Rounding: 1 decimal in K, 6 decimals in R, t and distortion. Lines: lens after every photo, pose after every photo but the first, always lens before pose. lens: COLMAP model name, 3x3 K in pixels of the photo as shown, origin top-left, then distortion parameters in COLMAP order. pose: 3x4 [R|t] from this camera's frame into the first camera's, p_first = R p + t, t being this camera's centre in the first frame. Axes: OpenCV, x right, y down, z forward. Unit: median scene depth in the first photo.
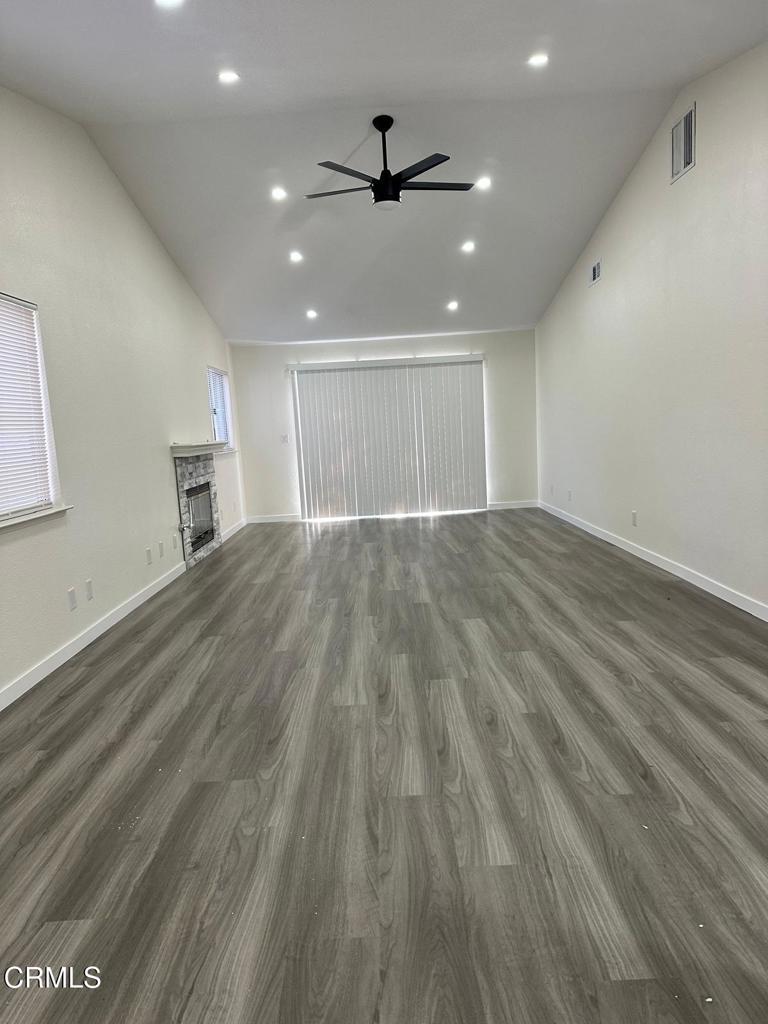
lens RADIAL K [[710.8, 0, 377.9], [0, 710.8, 523.0], [0, 0, 1]] dist [0.098853, -0.162978]
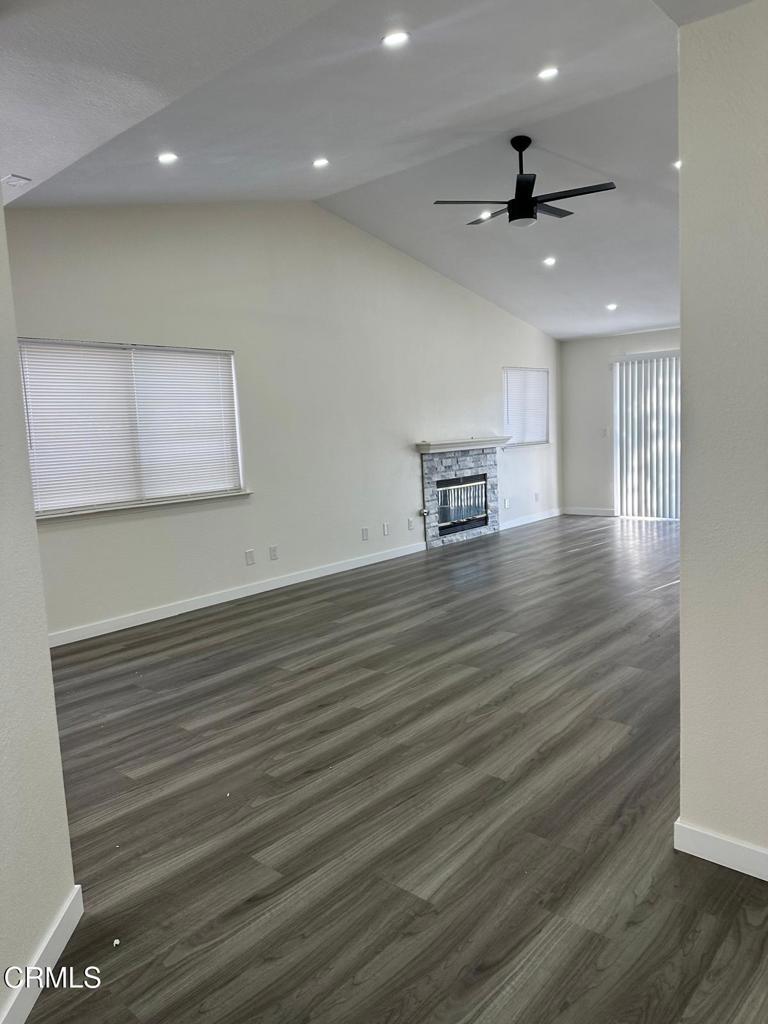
lens RADIAL K [[712.1, 0, 382.9], [0, 712.1, 516.0], [0, 0, 1]] dist [0.085854, -0.109883]
pose [[0.755432, 0.103655, -0.646976, 0.692806], [-0.087817, 0.994516, 0.056797, -0.079020], [0.649315, 0.013909, 0.760392, 0.114409]]
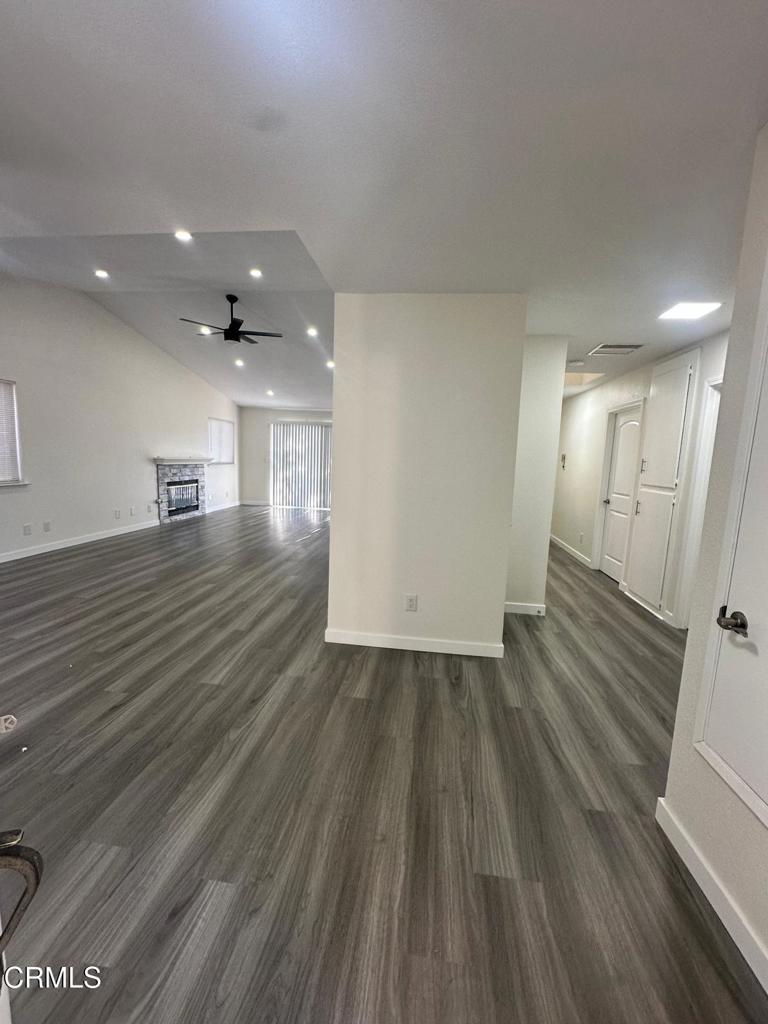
lens RADIAL K [[413.3, 0, 384.9], [0, 413.3, 511.7], [0, 0, 1]] dist [-0.000152, 0.000629]
pose [[0.989004, 0.112323, -0.096198, 0.679896], [-0.112819, 0.993616, 0.000290, -0.056181], [0.095617, 0.010566, 0.995362, -0.037577]]
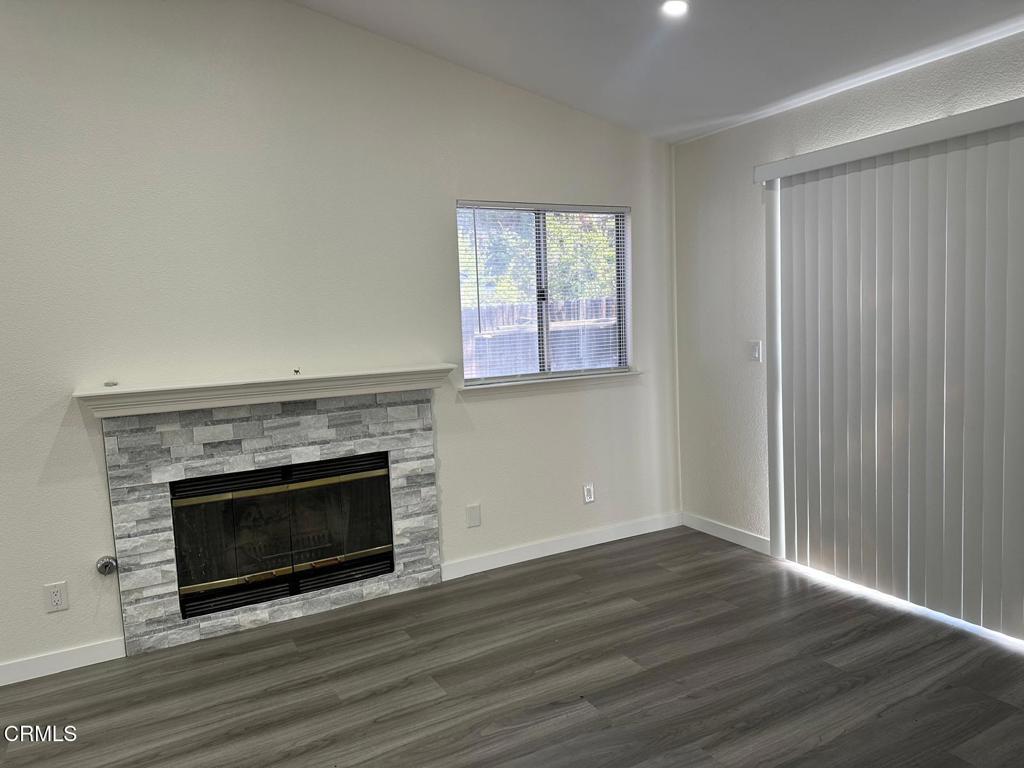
lens RADIAL K [[702.6, 0, 511.0], [0, 702.6, 385.0], [0, 0, 1]] dist [0.118522, -0.216846]
pose [[0.506545, 0.123265, -0.853357, 0.369707], [-0.114634, 0.990570, 0.075040, -0.276114], [0.854559, 0.059812, 0.515899, 1.574952]]
